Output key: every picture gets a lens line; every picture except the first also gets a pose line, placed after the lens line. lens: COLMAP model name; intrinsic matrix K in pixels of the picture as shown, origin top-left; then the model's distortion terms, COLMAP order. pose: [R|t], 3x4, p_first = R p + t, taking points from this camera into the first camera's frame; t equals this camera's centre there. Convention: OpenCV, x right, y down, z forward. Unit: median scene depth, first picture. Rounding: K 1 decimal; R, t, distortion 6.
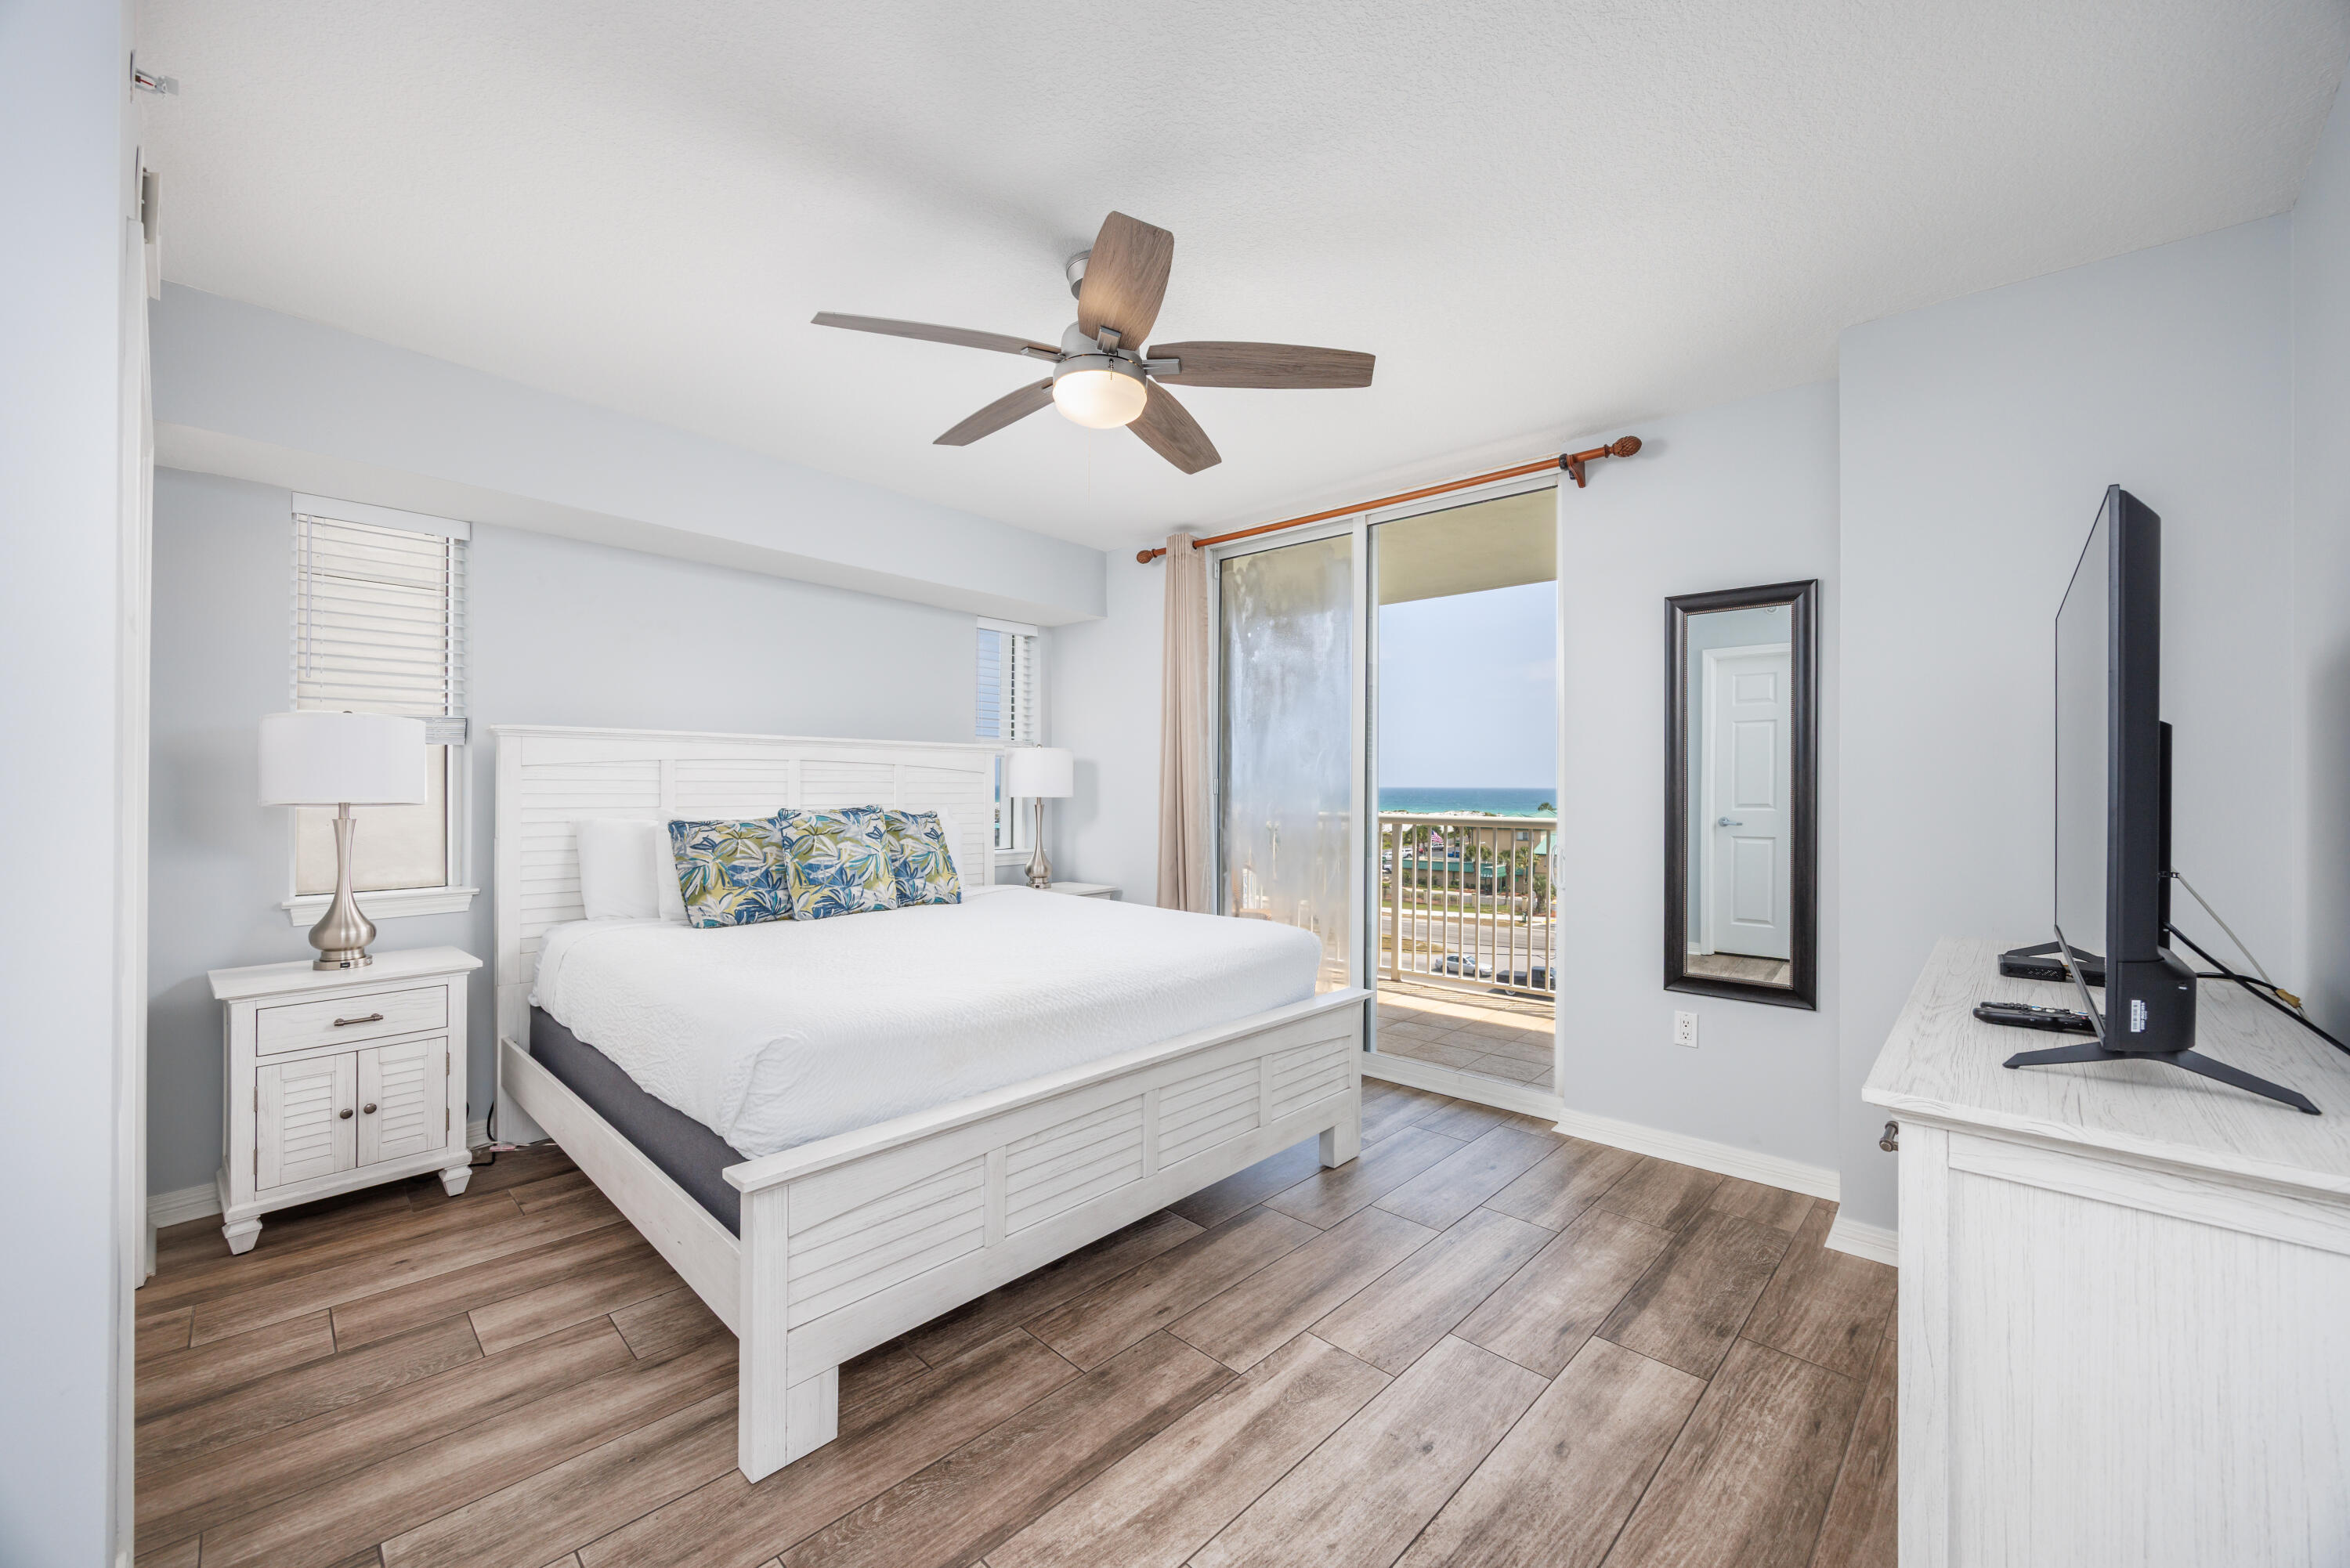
lens RADIAL K [[902.7, 0, 1191.5], [0, 902.7, 789.2], [0, 0, 1]] dist [-0.001836, 0.000443]
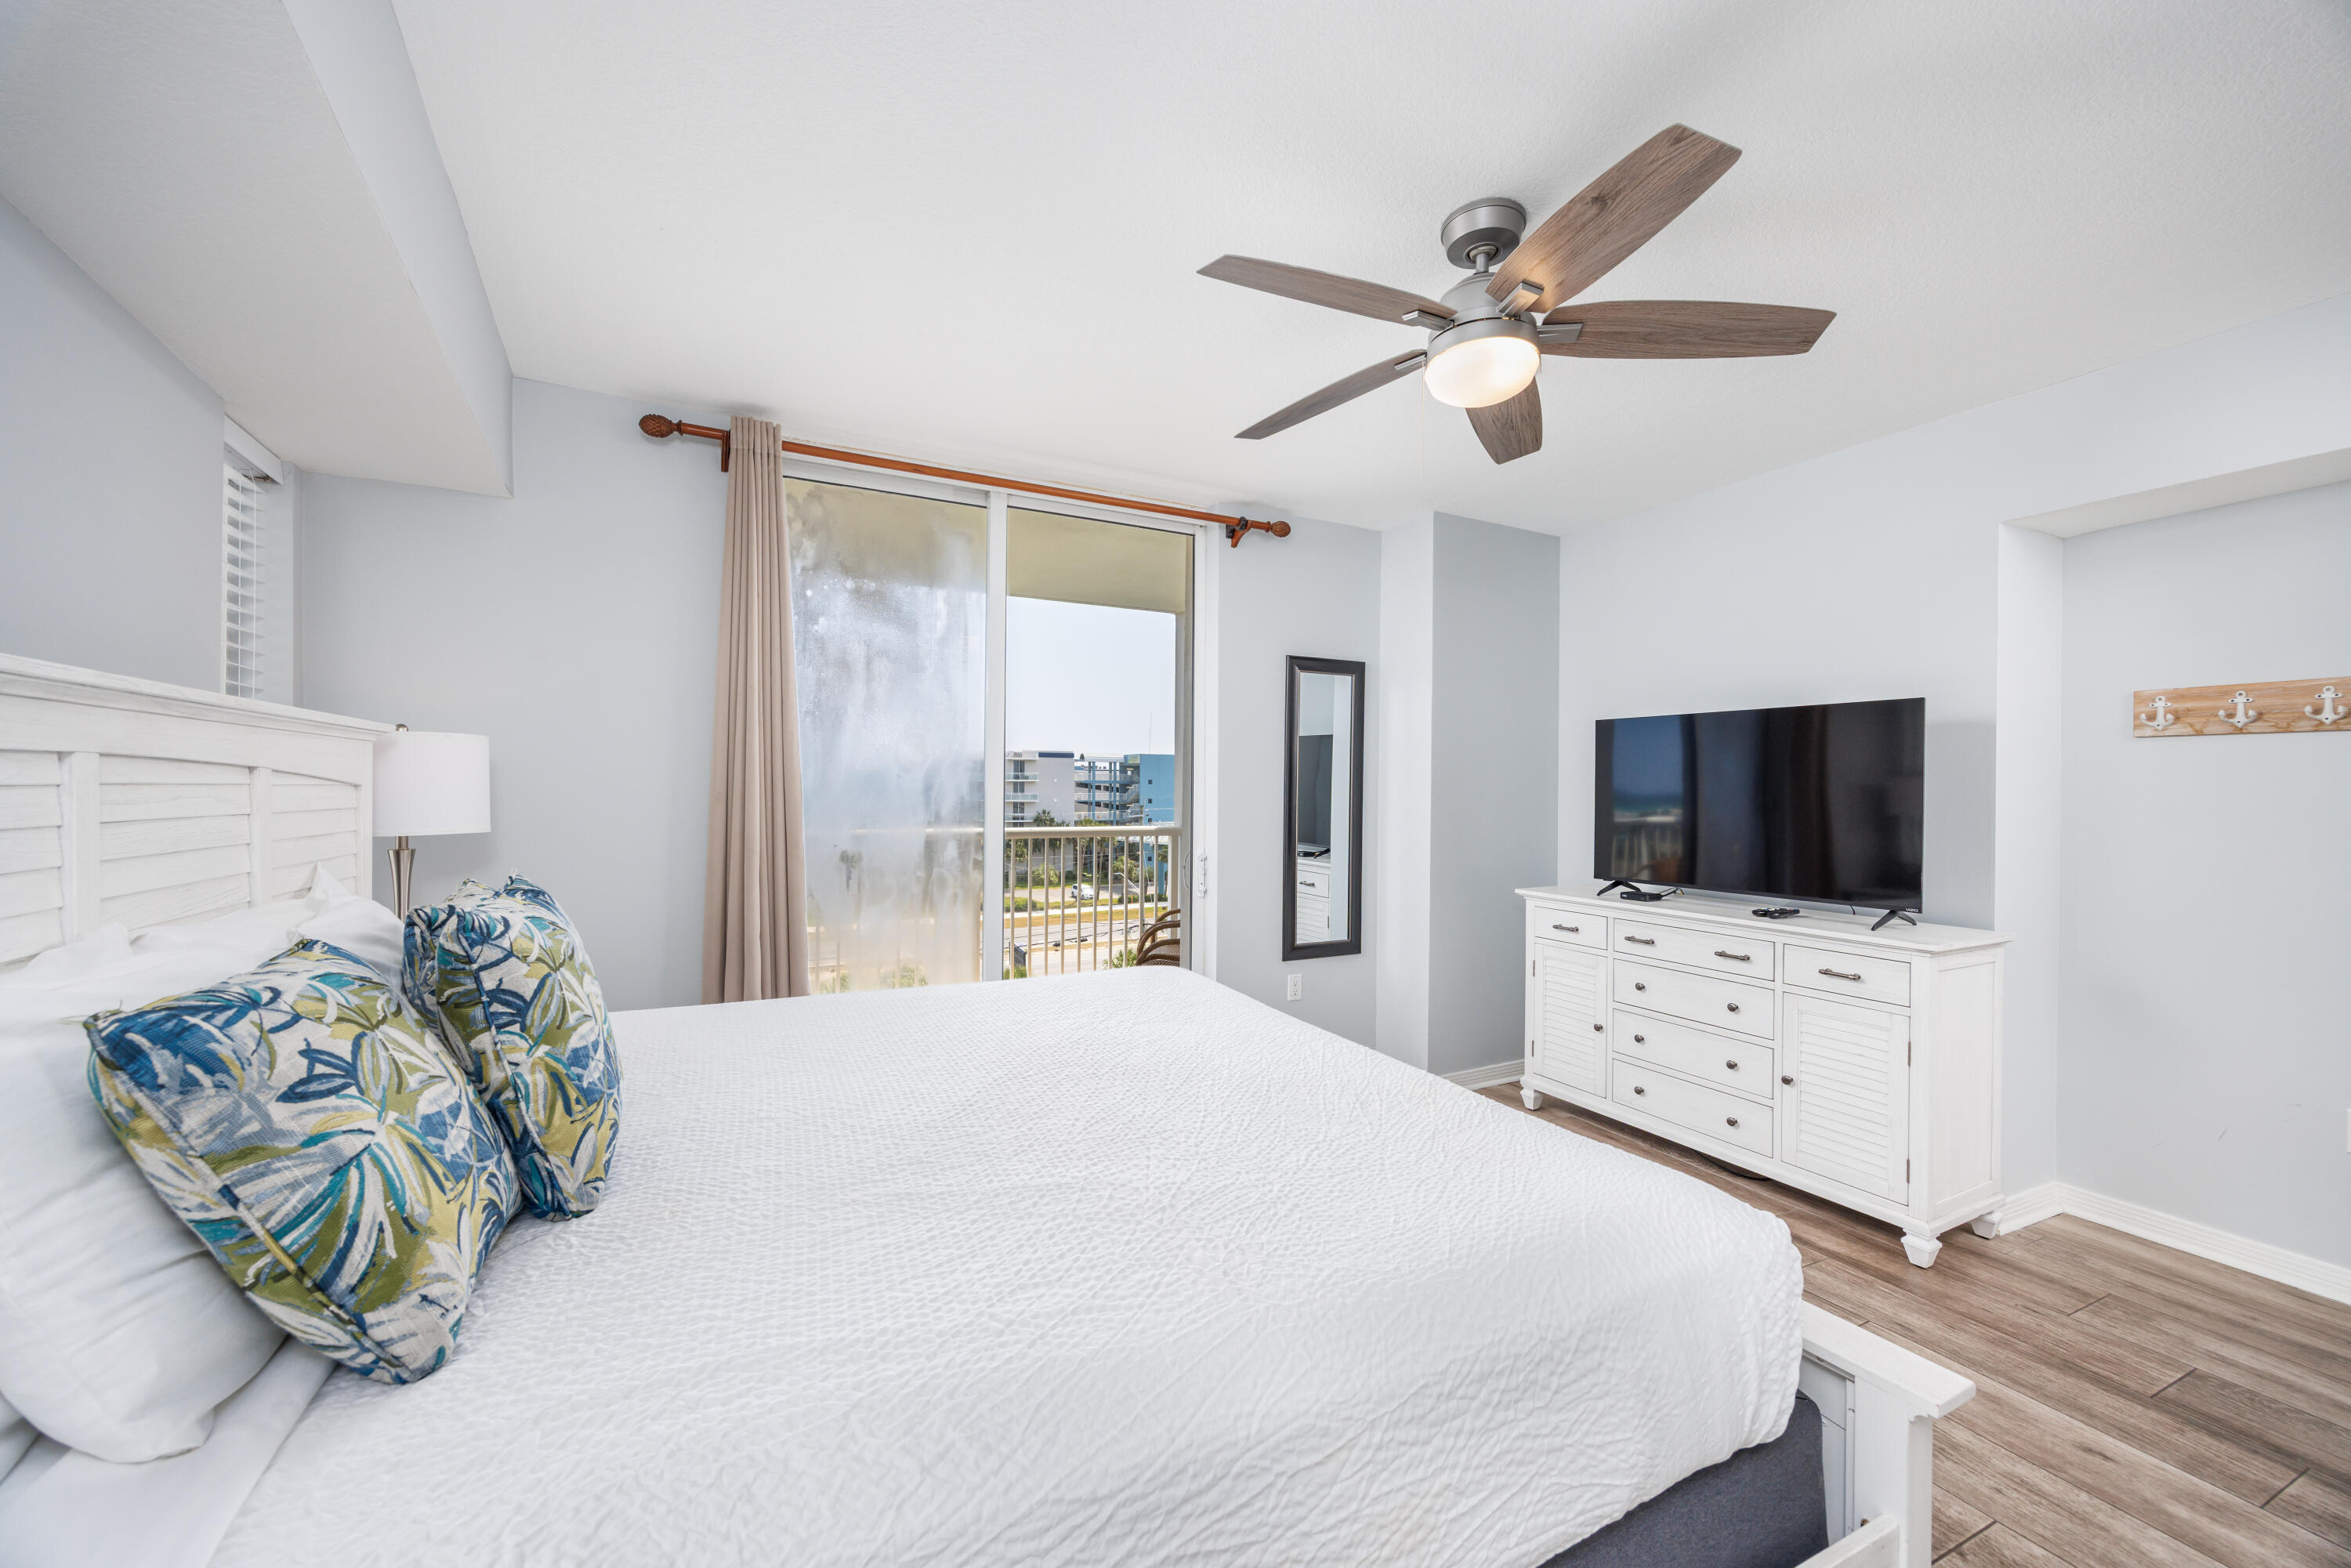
lens RADIAL K [[903.1, 0, 1186.0], [0, 903.1, 782.5], [0, 0, 1]] dist [-0.001836, 0.000443]
pose [[0.345657, 0.004933, 0.938348, -0.525459], [0.003686, 0.999971, -0.006615, -0.016395], [-0.938354, 0.005745, 0.345629, 0.500225]]
